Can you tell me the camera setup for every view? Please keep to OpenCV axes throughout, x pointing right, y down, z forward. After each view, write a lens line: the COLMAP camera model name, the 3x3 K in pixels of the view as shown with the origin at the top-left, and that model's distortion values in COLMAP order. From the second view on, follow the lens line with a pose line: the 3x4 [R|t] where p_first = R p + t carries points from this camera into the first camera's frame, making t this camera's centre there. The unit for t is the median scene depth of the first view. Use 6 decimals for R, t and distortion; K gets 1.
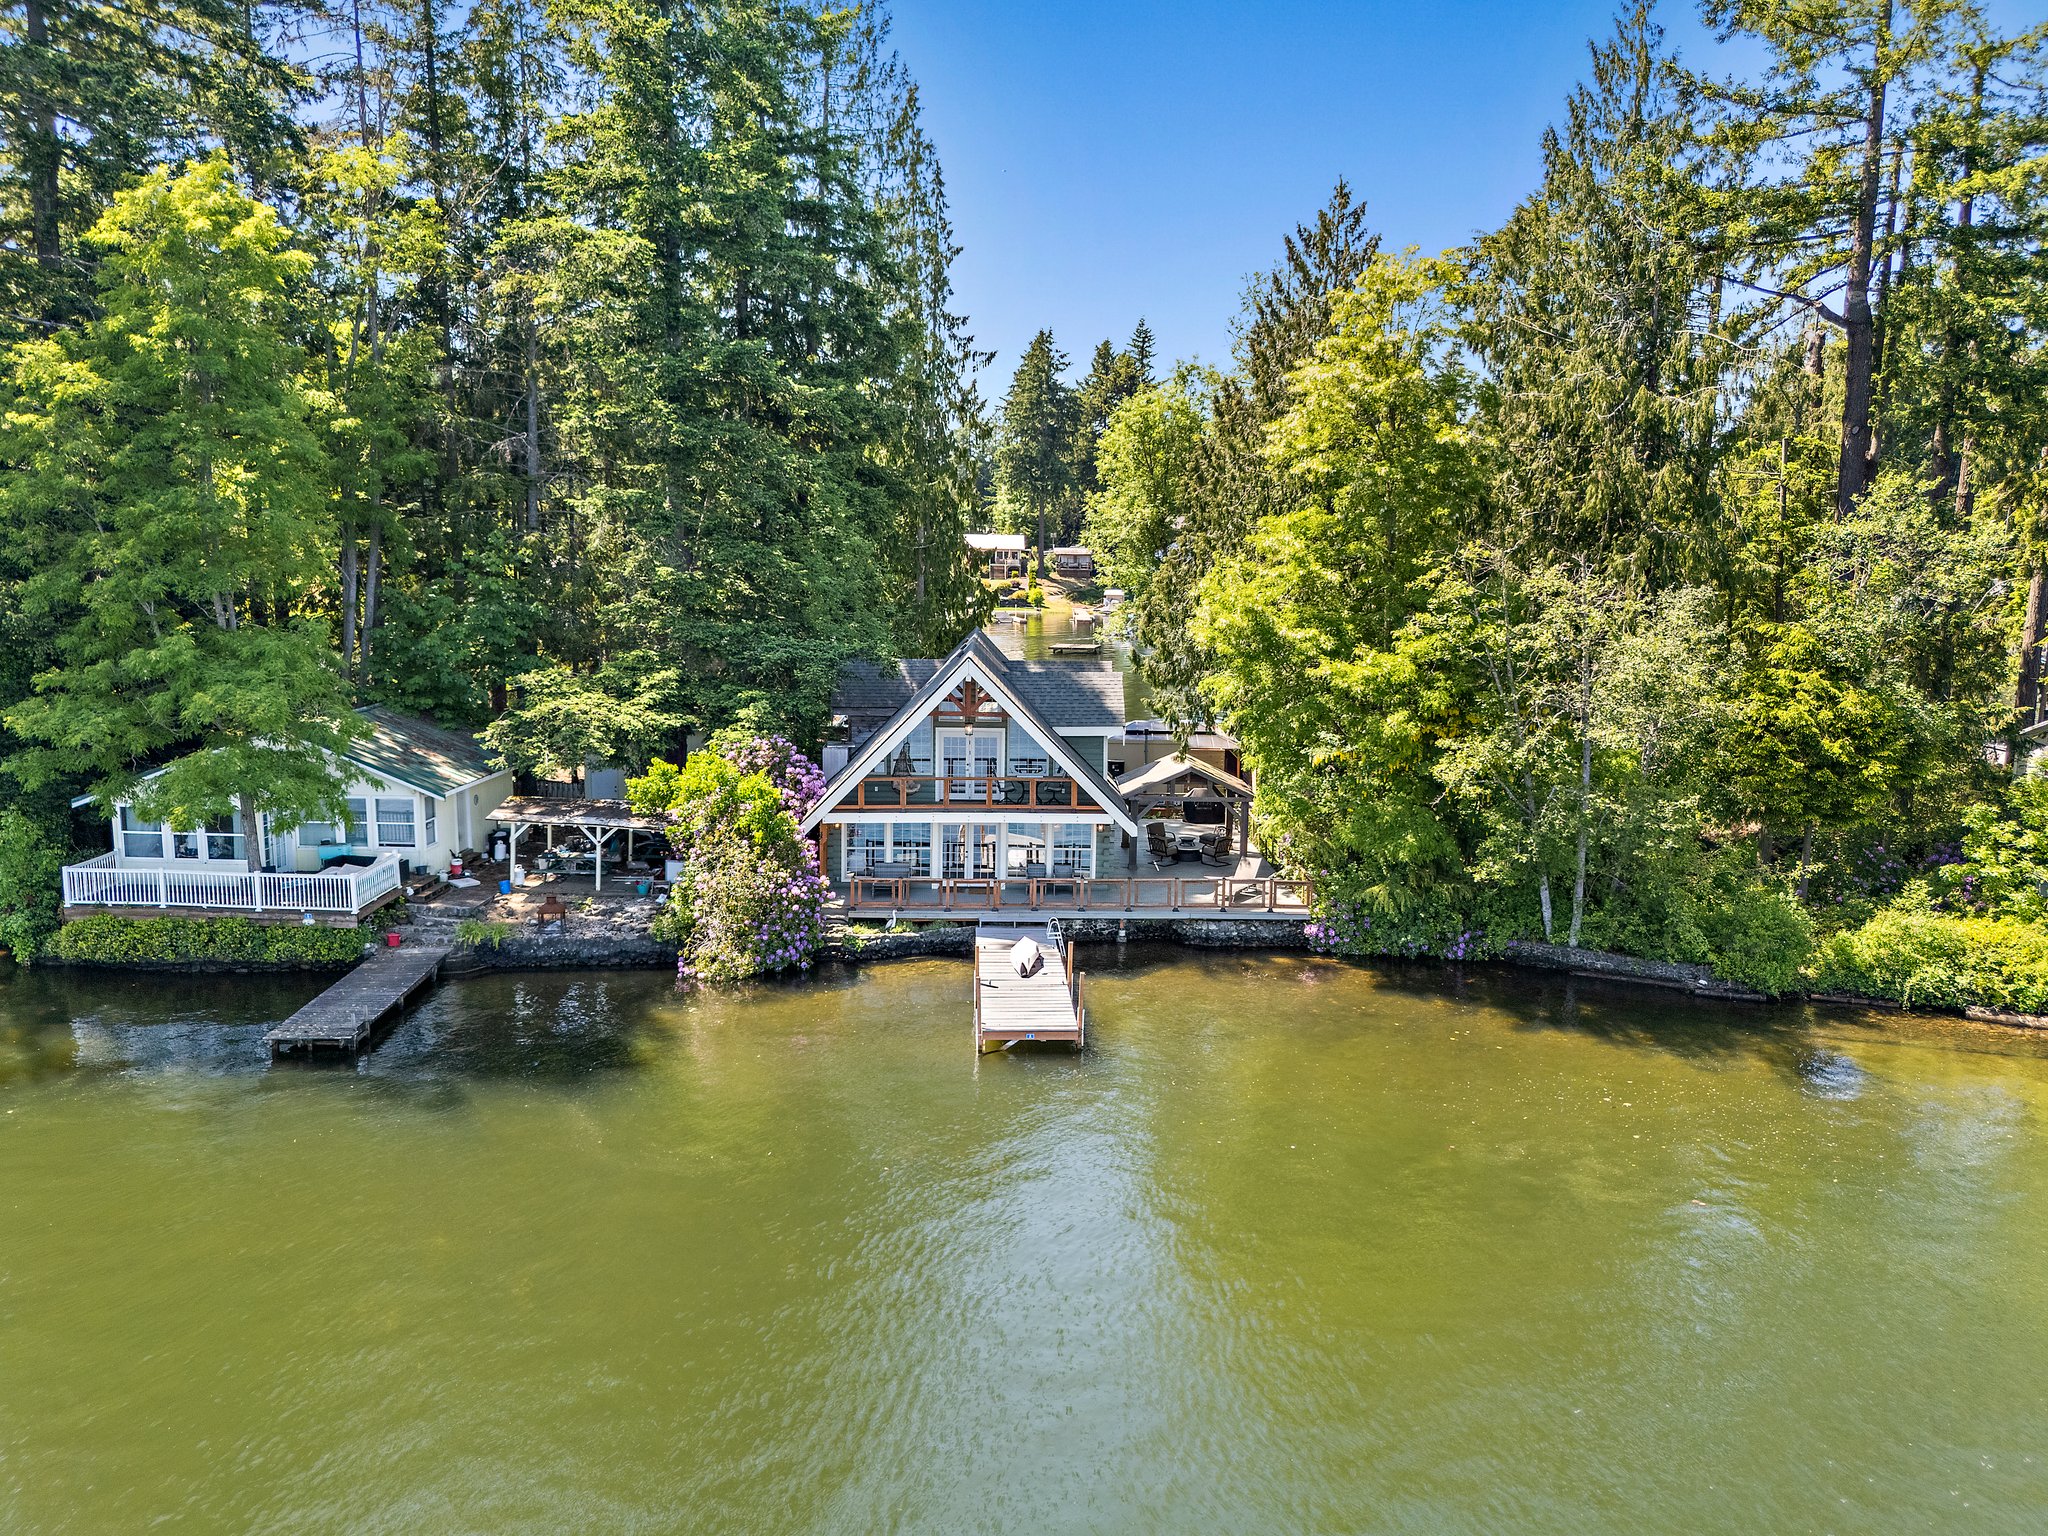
lens RADIAL K [[1448.3, 0, 1014.3], [0, 1448.3, 758.7], [0, 0, 1]] dist [0.108550, -0.054575]
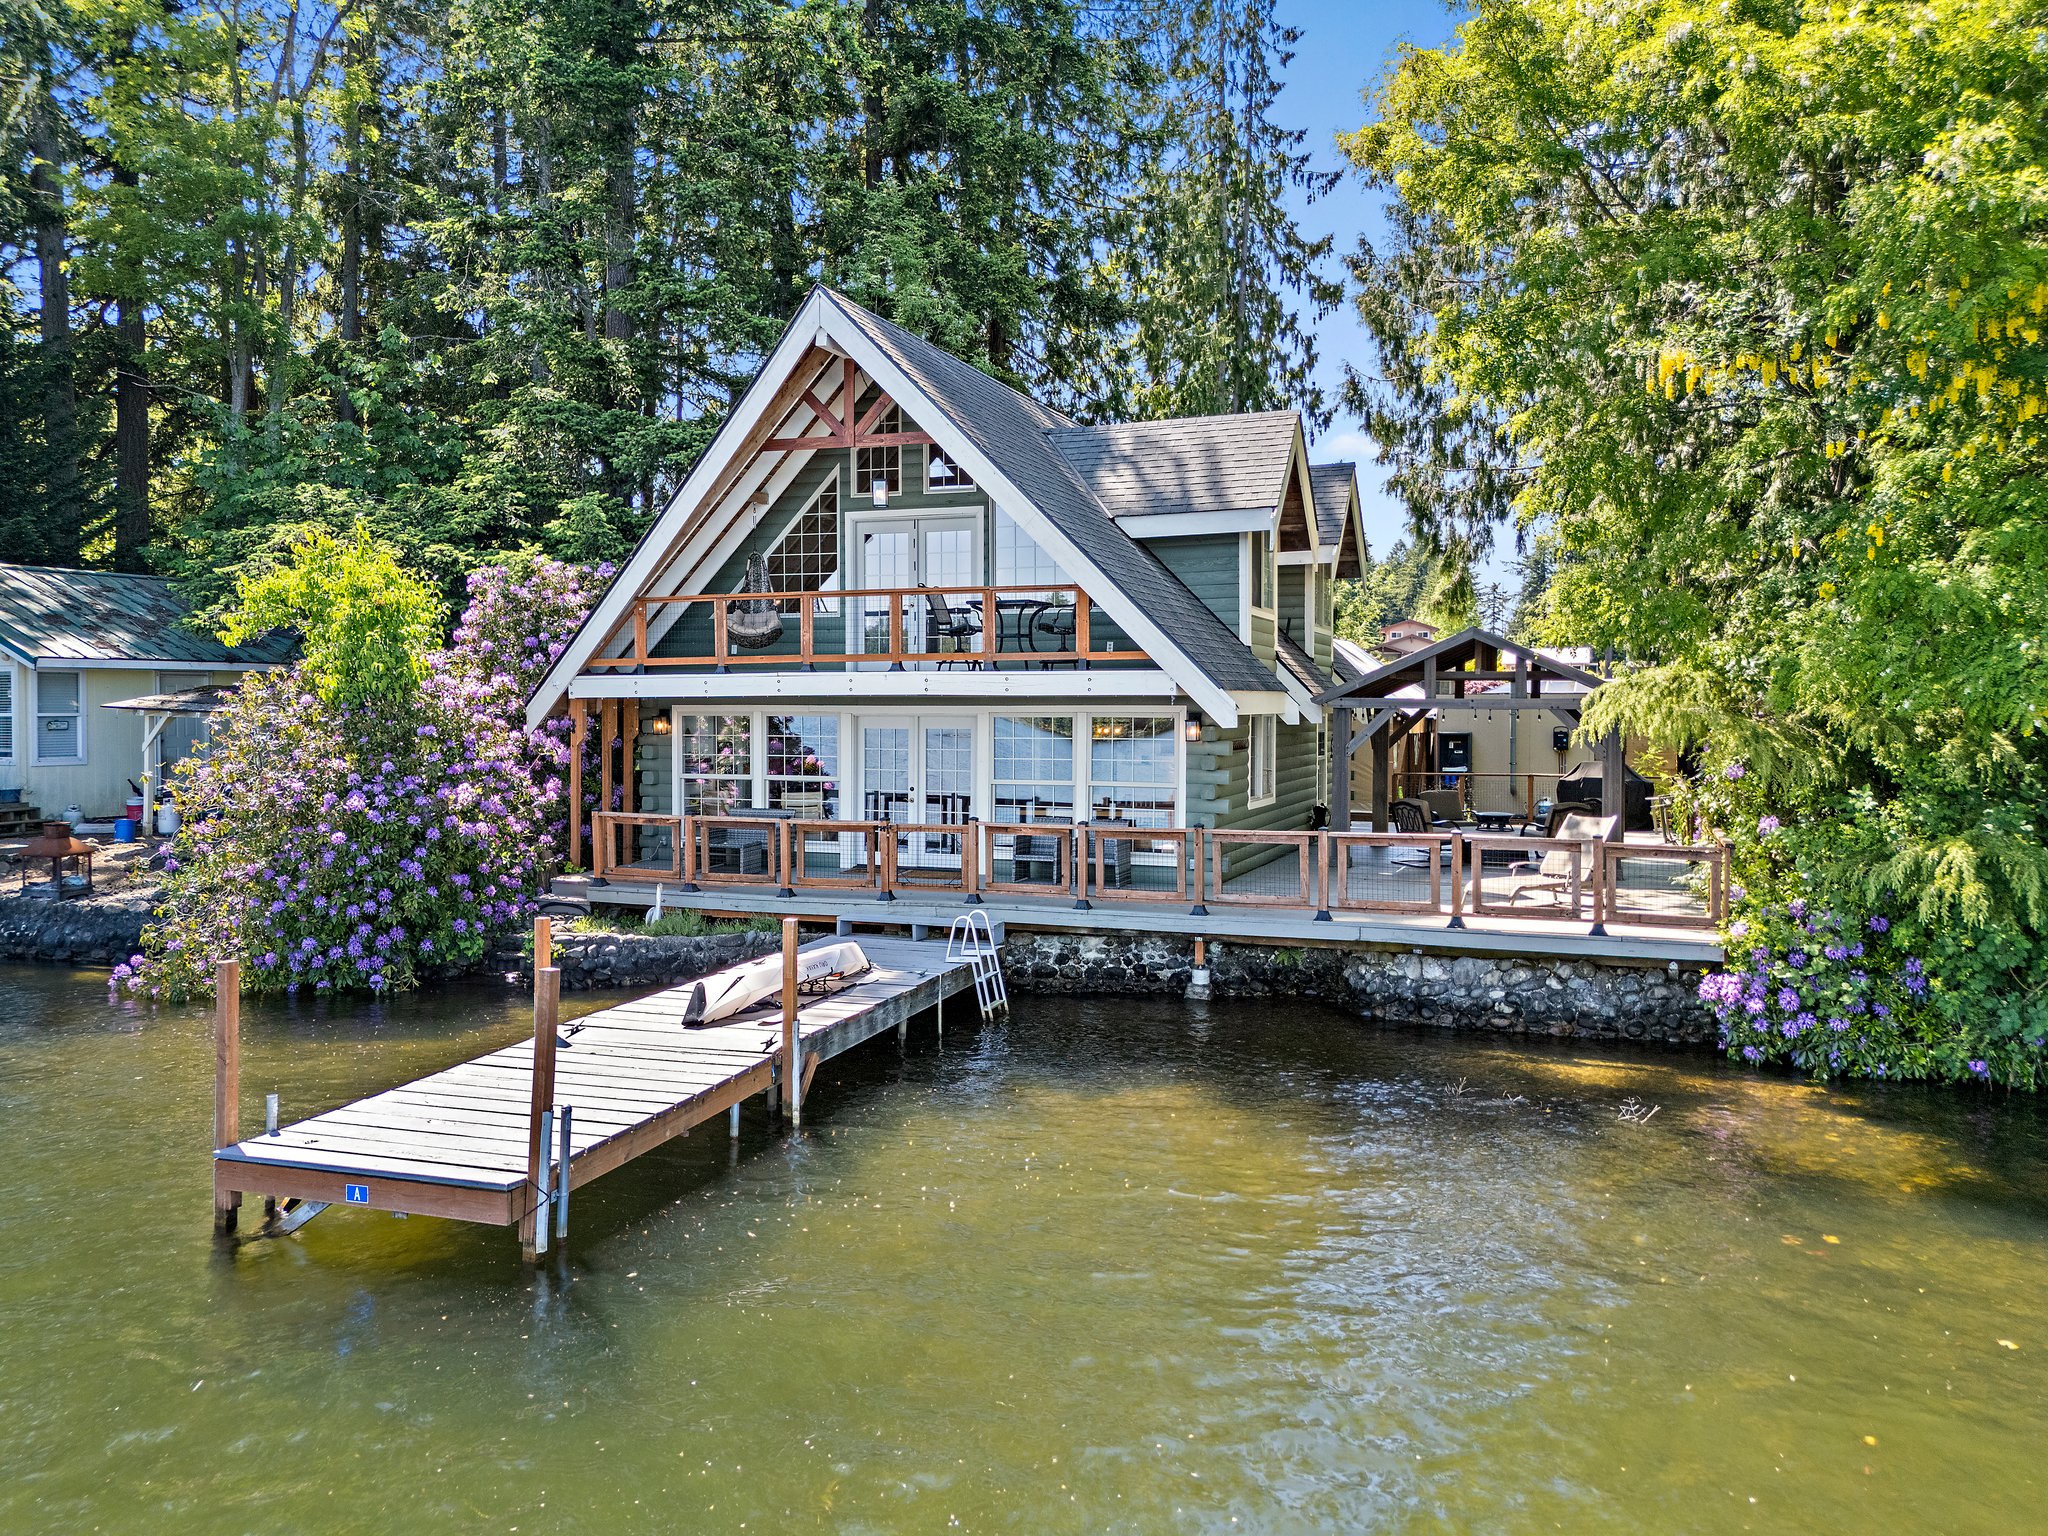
lens RADIAL K [[1497.6, 0, 1026.2], [0, 1497.6, 731.7], [0, 0, 1]] dist [0.033517, -0.002183]
pose [[0.930746, -0.002226, -0.365660, 0.182636], [-0.043914, 0.992064, -0.117820, 0.106893], [0.363021, 0.125718, 0.923261, 0.619262]]
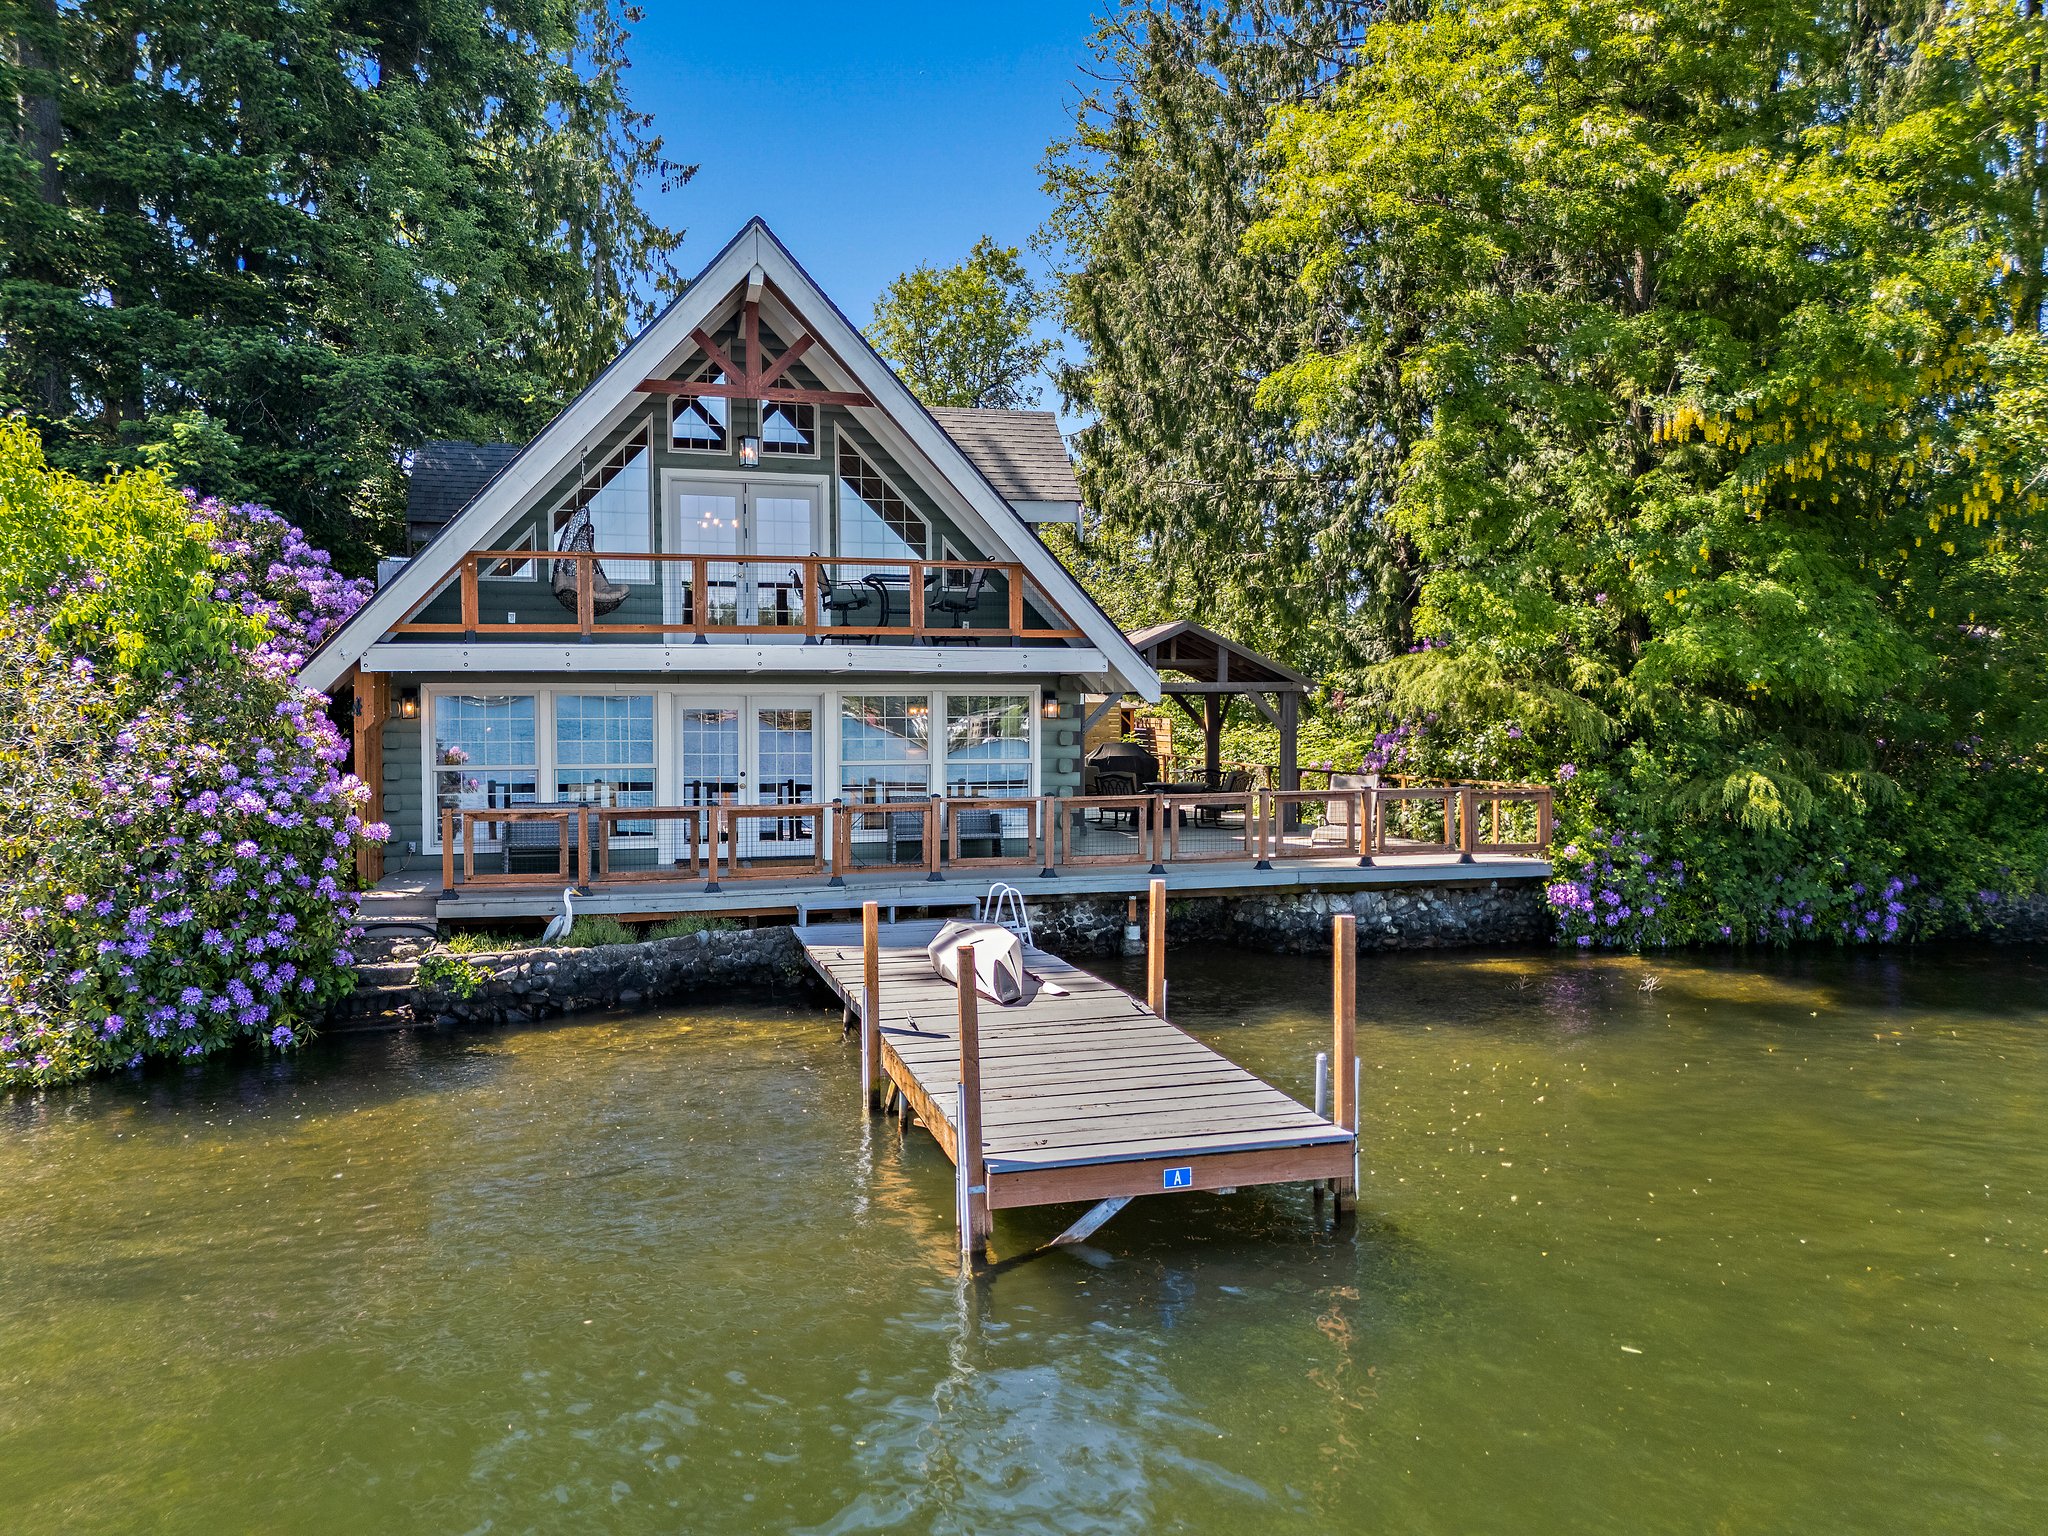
lens RADIAL K [[1481.3, 0, 1024.0], [0, 1481.3, 768.0], [0, 0, 1]] dist [0.055297, -0.060062]
pose [[0.972184, -0.021739, 0.233209, -0.057479], [0.045631, 0.994184, -0.097552, 0.115921], [-0.229732, 0.105480, 0.967521, 0.601263]]
